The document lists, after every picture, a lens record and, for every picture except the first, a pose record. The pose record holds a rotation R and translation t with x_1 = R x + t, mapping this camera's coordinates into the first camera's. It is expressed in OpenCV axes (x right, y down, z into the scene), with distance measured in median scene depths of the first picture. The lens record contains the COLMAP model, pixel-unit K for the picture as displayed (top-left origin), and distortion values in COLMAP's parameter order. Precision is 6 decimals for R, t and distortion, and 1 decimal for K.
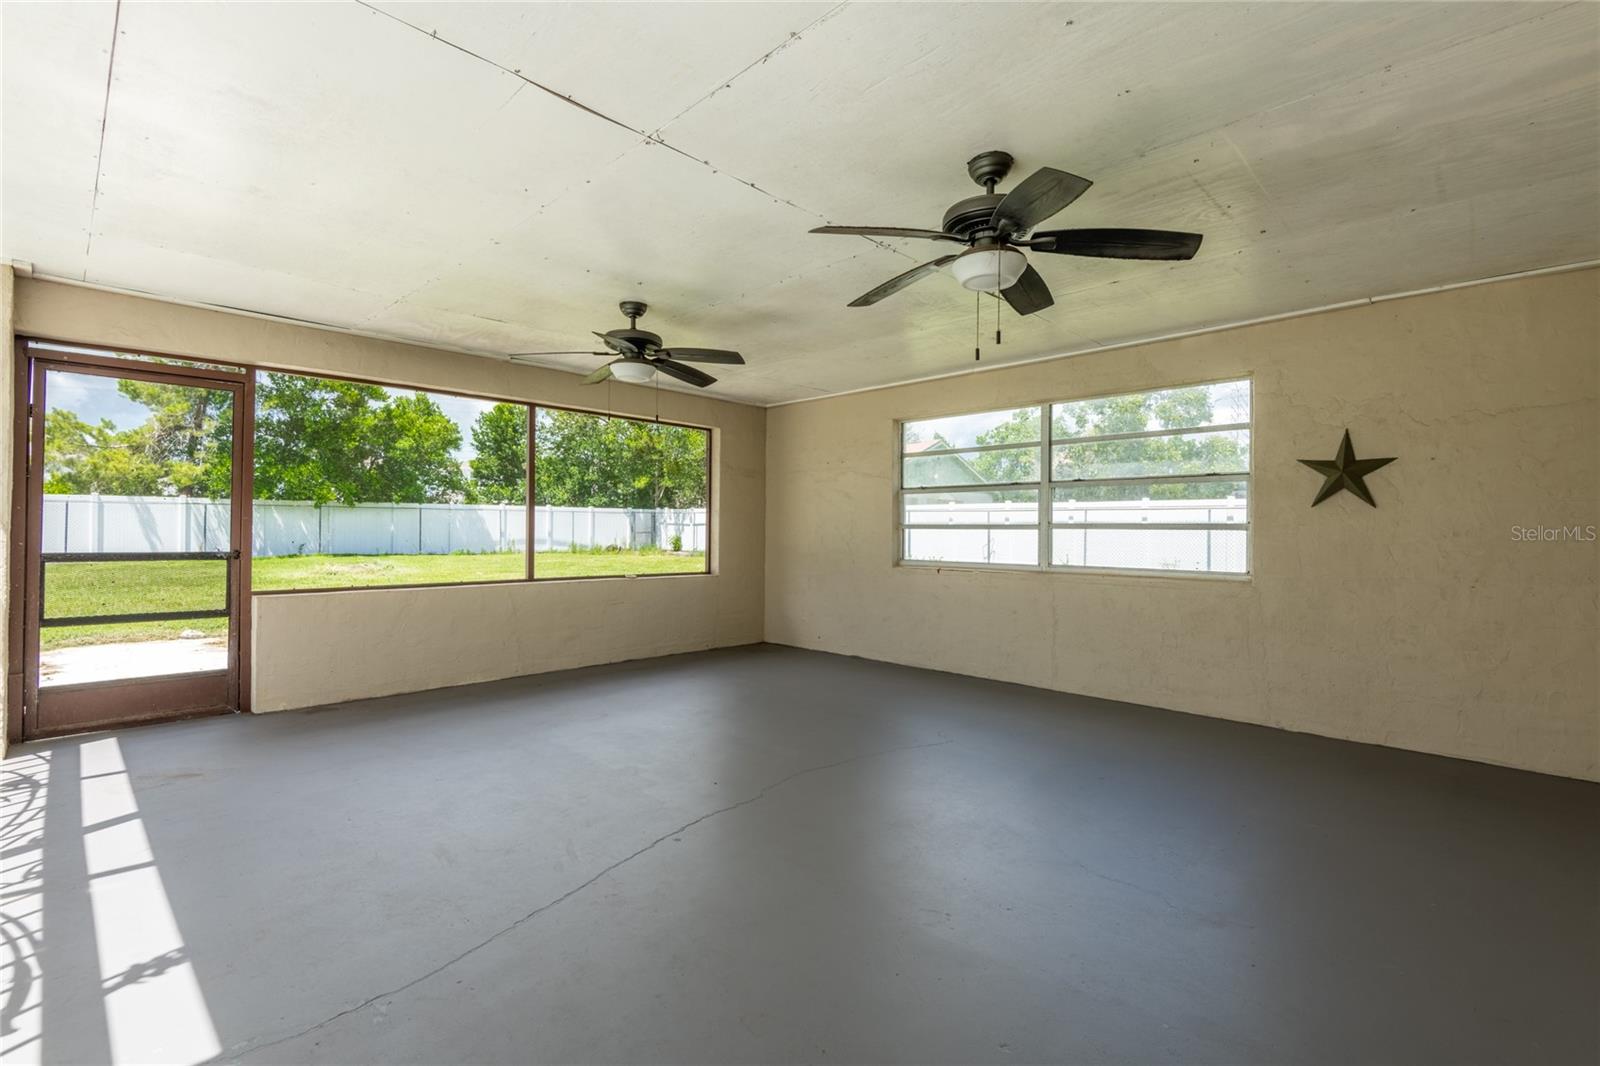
lens RADIAL K [[738.8, 0, 804.5], [0, 738.8, 533.0], [0, 0, 1]] dist [0.013556, -0.007759]
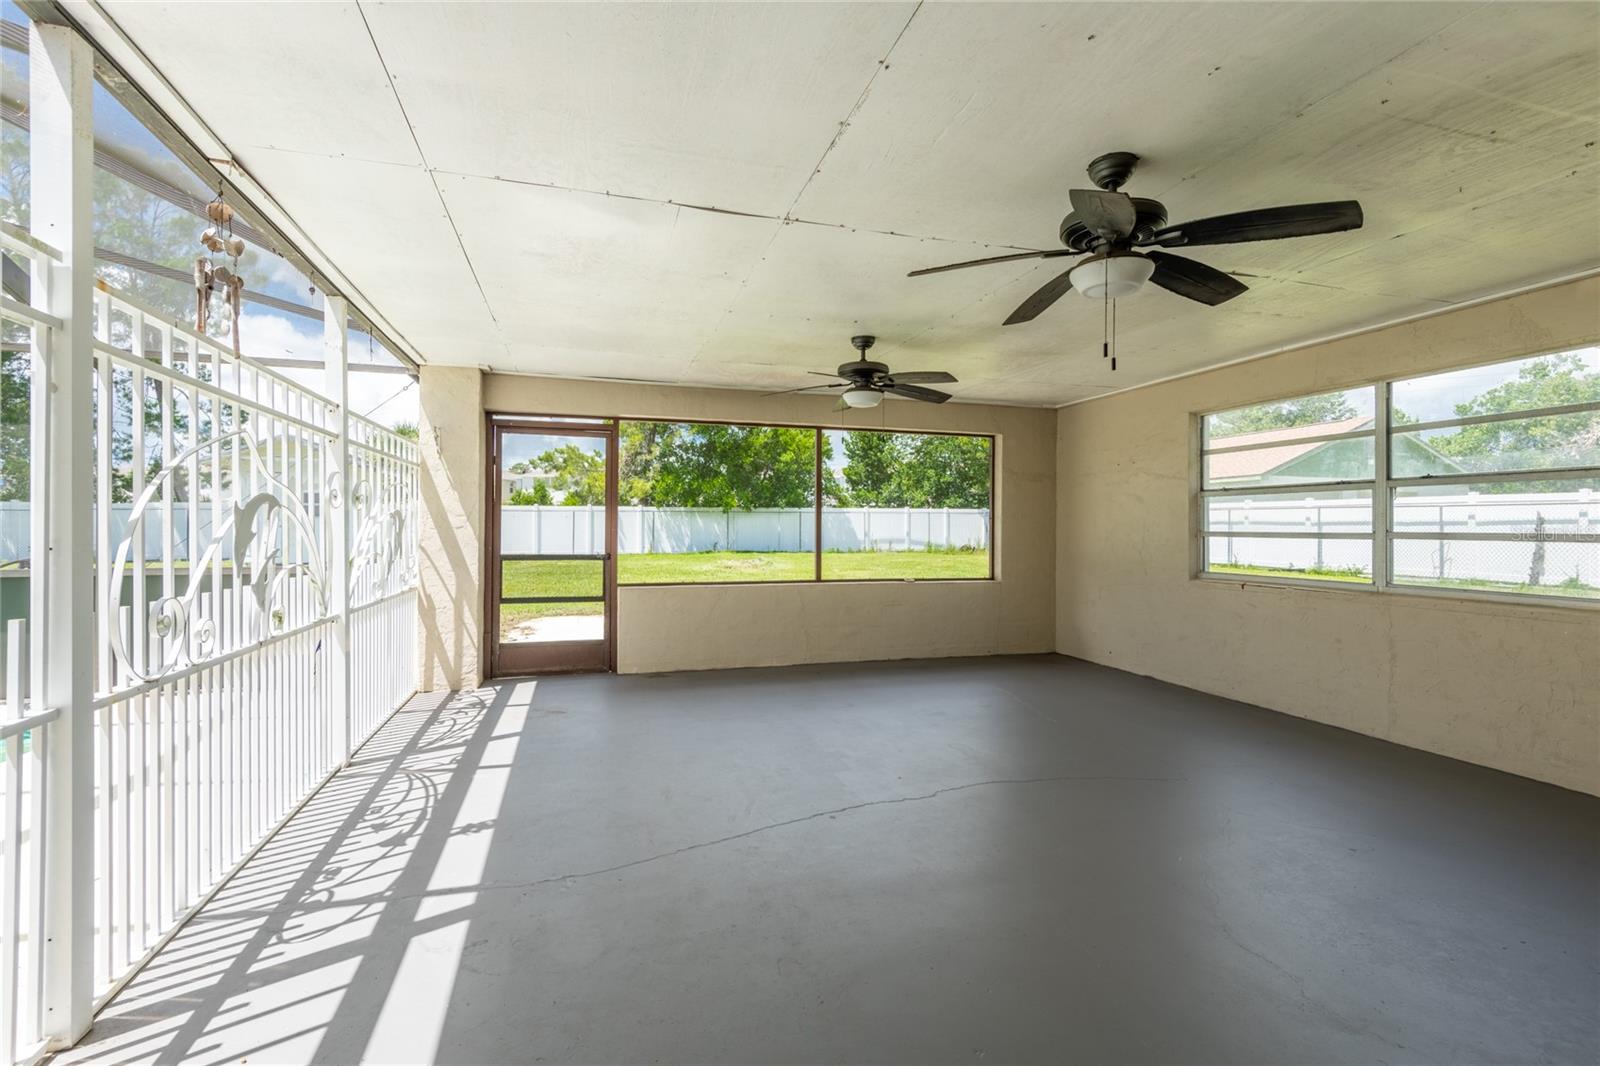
lens RADIAL K [[738.8, 0, 796.1], [0, 738.8, 530.5], [0, 0, 1]] dist [0.013556, -0.007759]
pose [[0.871263, -0.001352, -0.490815, 0.167620], [0.000905, 0.999999, -0.001149, -0.013833], [0.490816, 0.000557, 0.871263, -0.012063]]
